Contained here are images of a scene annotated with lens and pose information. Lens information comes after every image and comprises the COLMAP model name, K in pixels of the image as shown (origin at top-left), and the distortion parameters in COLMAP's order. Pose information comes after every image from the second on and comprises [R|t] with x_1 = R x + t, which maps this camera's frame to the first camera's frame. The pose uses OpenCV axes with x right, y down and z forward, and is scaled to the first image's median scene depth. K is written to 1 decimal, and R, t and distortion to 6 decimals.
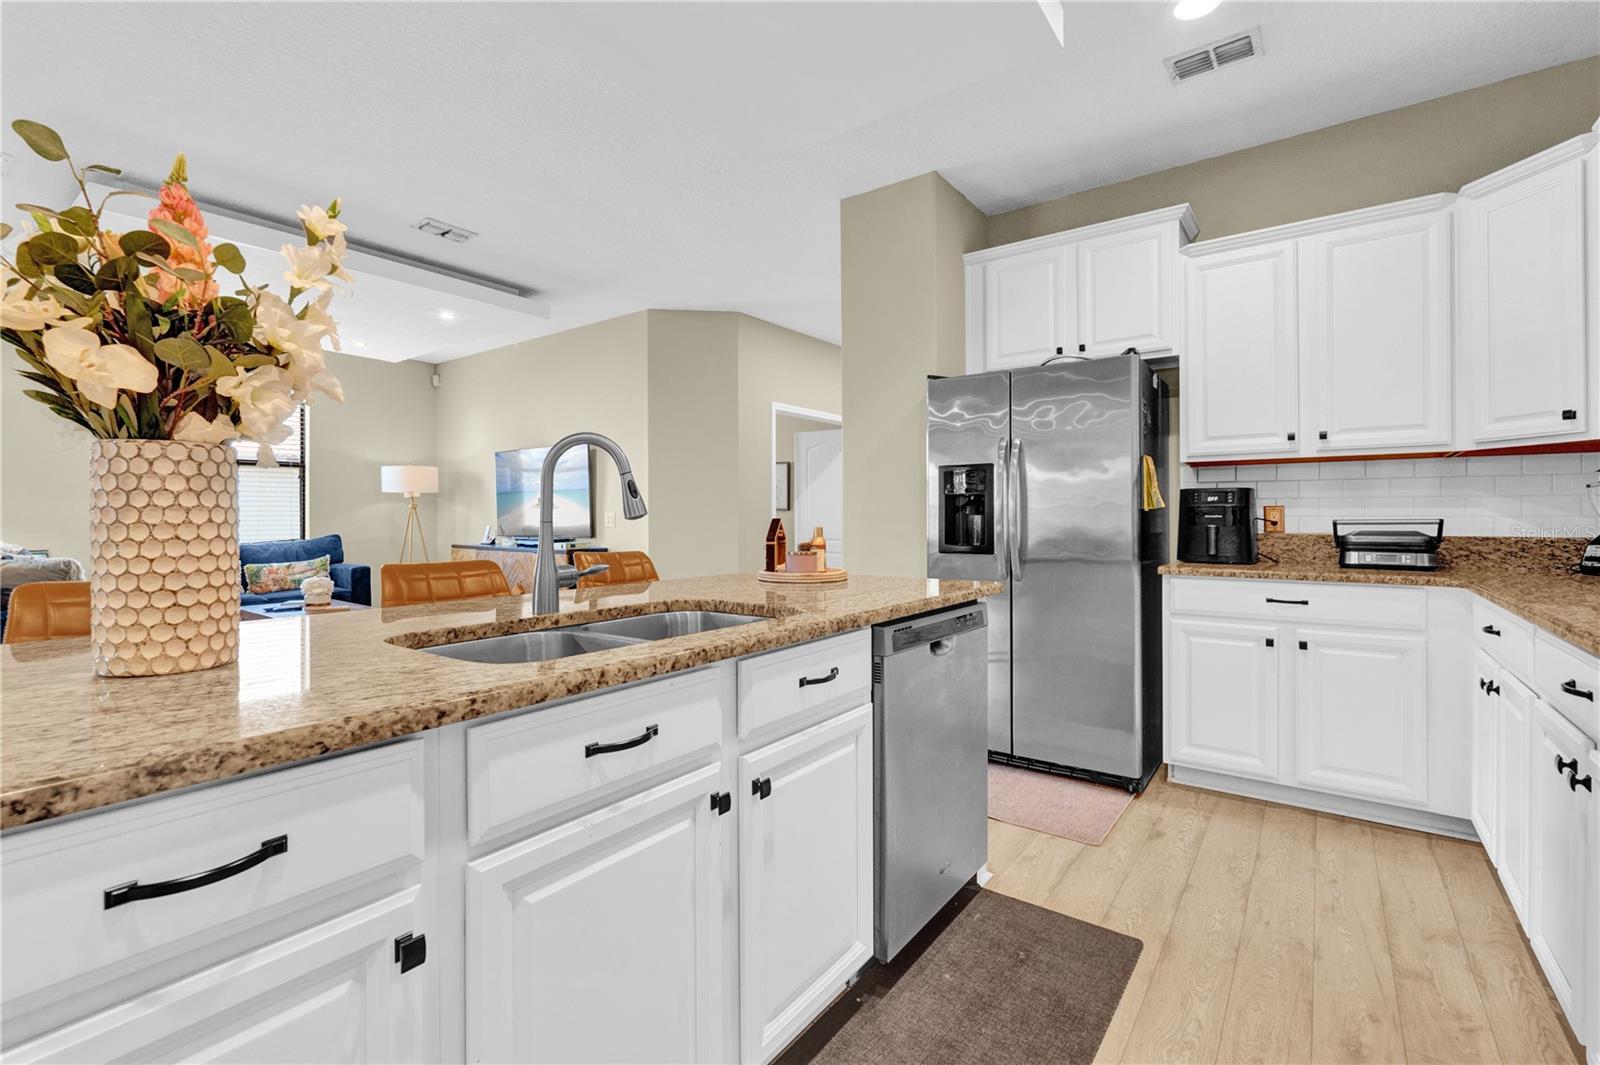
lens RADIAL K [[706.9, 0, 791.8], [0, 706.9, 528.9], [0, 0, 1]] dist [0.001074, 0.000228]
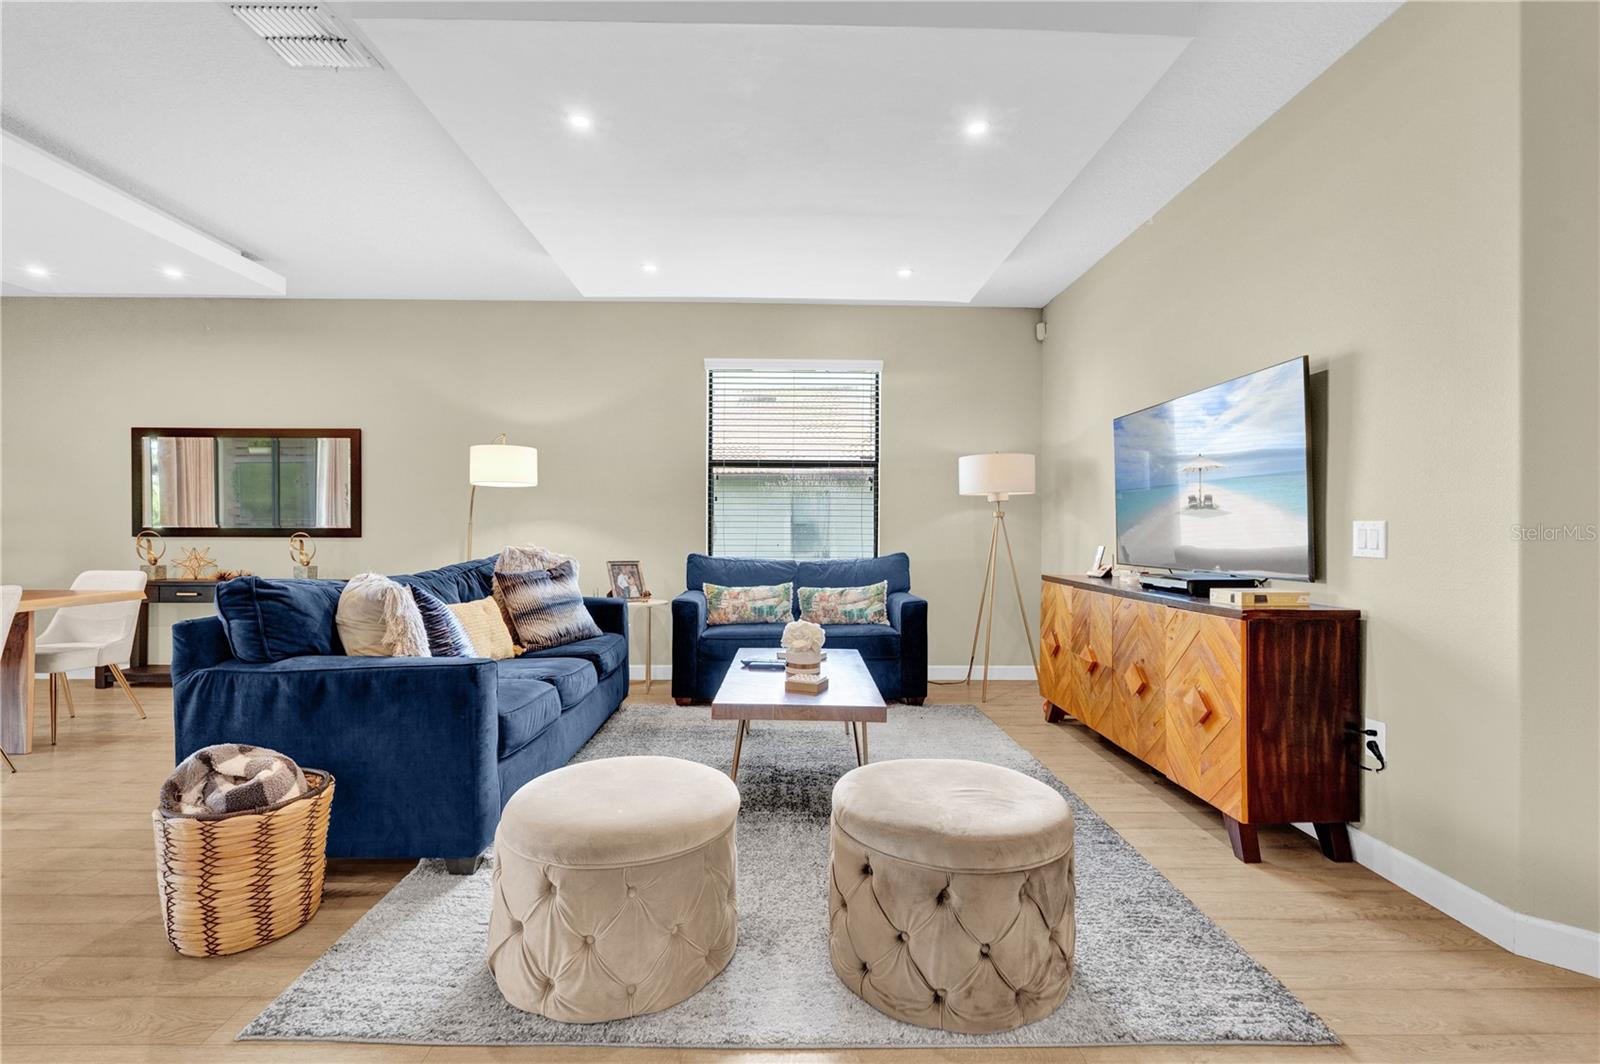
lens RADIAL K [[706.9, 0, 791.8], [0, 706.9, 528.4], [0, 0, 1]] dist [0.001074, 0.000228]
pose [[0.617508, 0.003907, -0.786555, -0.136308], [-0.021876, 0.999686, -0.012209, -0.006581], [0.786260, 0.024746, 0.617400, 0.469437]]
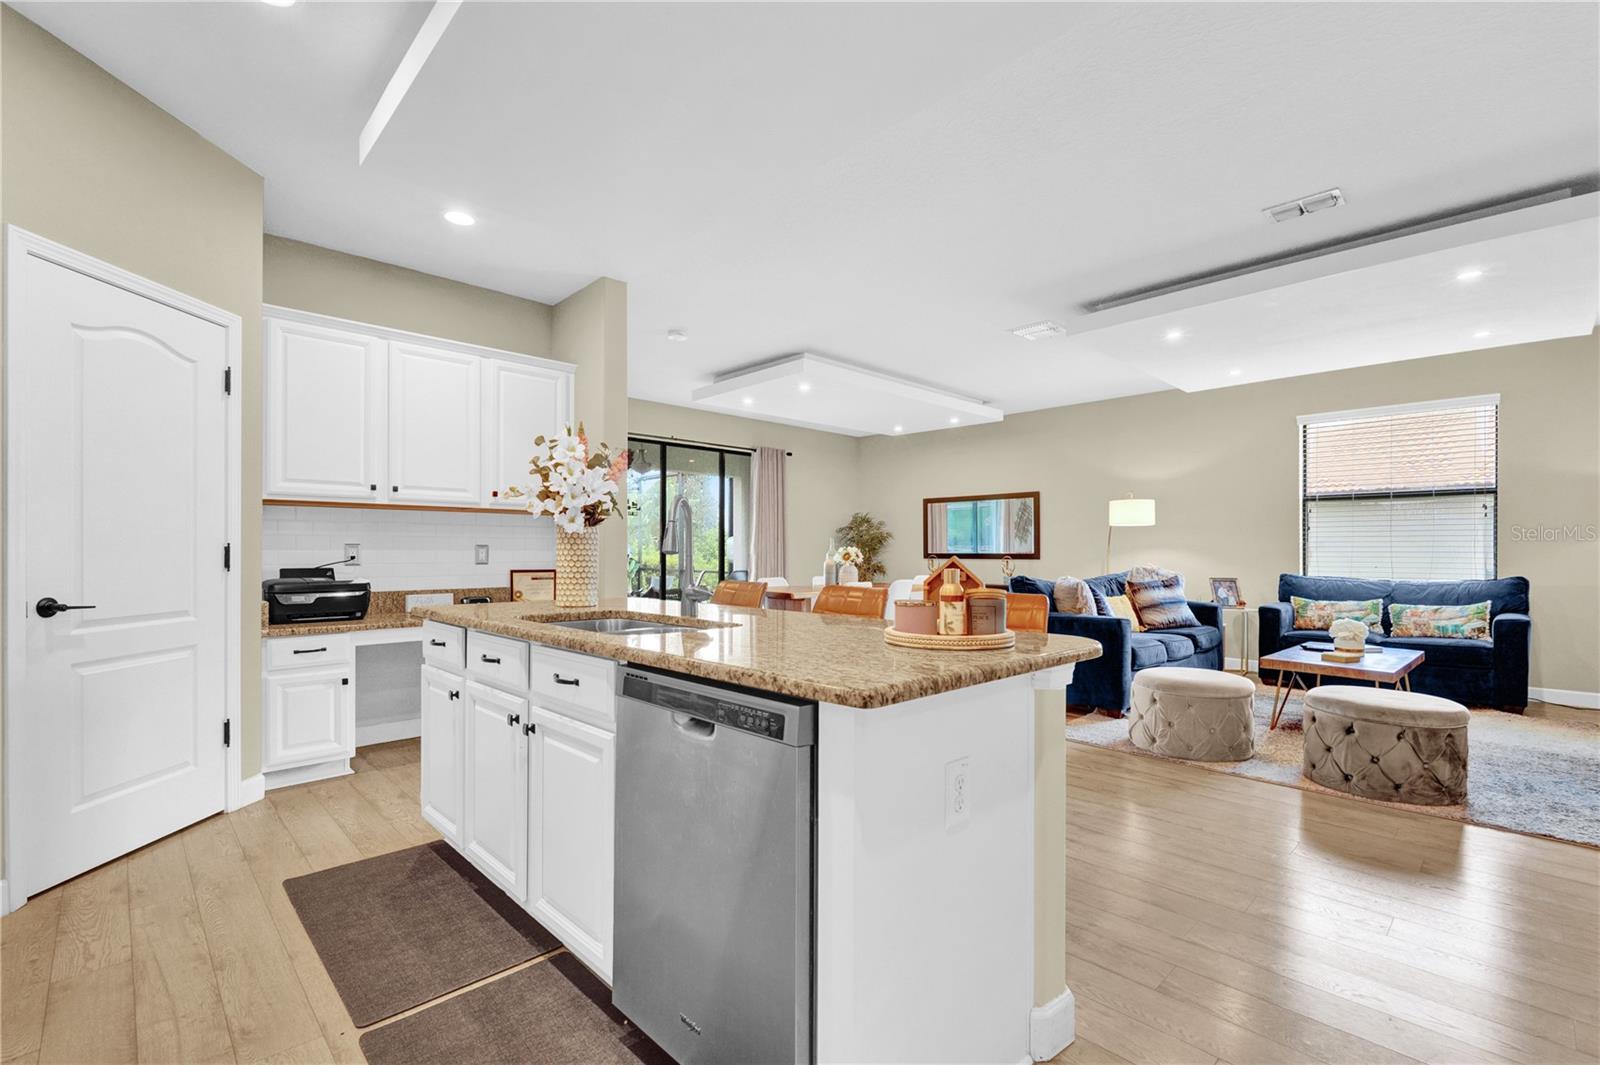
lens RADIAL K [[707.6, 0, 796.4], [0, 707.6, 550.5], [0, 0, 1]] dist [-0.007220, 0.000243]
pose [[-0.159148, 0.001264, -0.987254, 0.267071], [-0.020742, 0.999774, 0.004623, -0.008309], [0.987037, 0.021213, -0.159086, 0.347986]]
